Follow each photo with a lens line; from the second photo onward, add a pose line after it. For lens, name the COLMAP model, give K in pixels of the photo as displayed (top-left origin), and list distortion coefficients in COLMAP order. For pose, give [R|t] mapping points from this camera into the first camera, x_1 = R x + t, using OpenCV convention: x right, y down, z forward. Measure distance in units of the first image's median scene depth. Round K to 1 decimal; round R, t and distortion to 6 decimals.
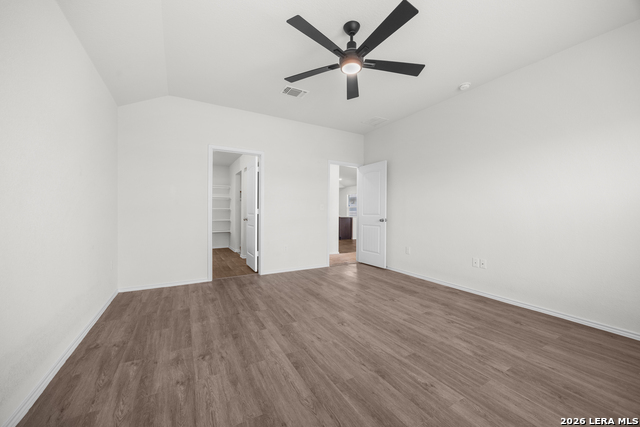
lens RADIAL K [[247.9, 0, 319.6], [0, 247.9, 212.9], [0, 0, 1]] dist [-0.002437, -0.000117]
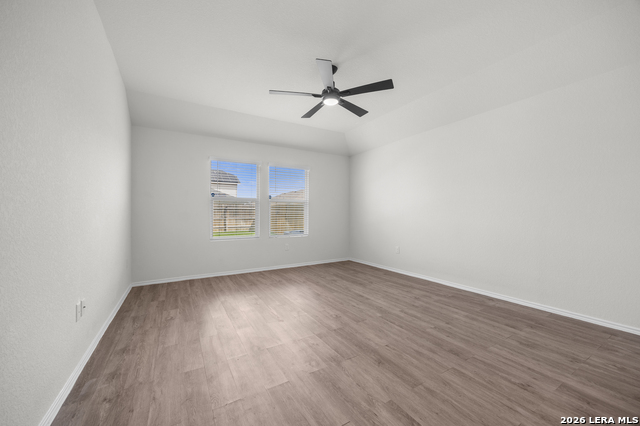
lens RADIAL K [[247.9, 0, 321.1], [0, 247.9, 214.3], [0, 0, 1]] dist [-0.002437, -0.000117]
pose [[-0.999763, -0.003592, -0.021489, 0.179606], [-0.003555, 0.999992, -0.001771, -0.004609], [0.021495, -0.001695, -0.999768, 2.016271]]
